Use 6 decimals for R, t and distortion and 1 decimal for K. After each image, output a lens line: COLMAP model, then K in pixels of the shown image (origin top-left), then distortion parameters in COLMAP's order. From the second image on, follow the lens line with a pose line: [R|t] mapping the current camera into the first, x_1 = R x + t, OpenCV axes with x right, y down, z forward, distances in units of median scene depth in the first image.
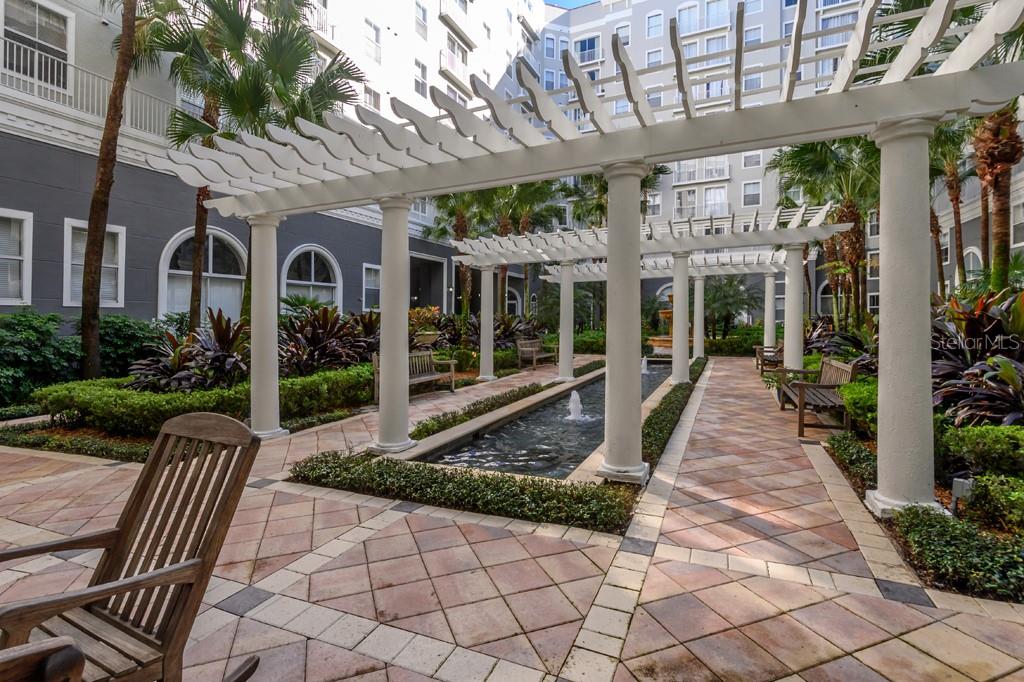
lens RADIAL K [[489.9, 0, 512.2], [0, 489.9, 322.0], [0, 0, 1]] dist [0.001733, 0.000380]
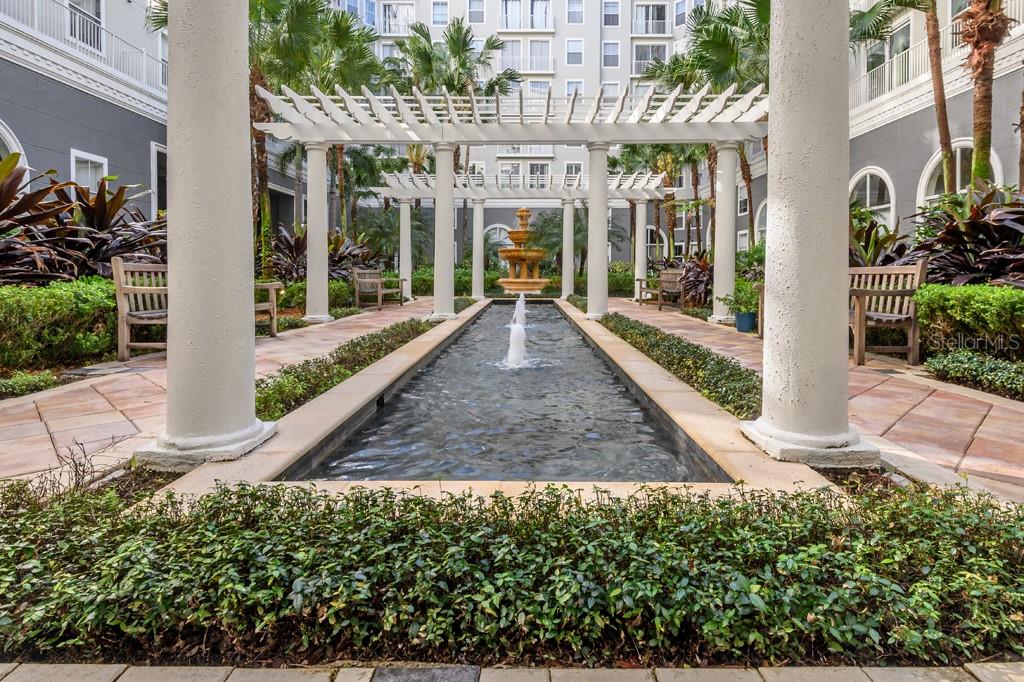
lens RADIAL K [[554.1, 0, 511.9], [0, 554.1, 295.5], [0, 0, 1]] dist [-0.017171, -0.000610]
pose [[0.925617, -0.005305, 0.378425, -0.132319], [-0.007074, 0.999485, 0.031315, 0.089165], [-0.378396, -0.031663, 0.925102, 0.372536]]
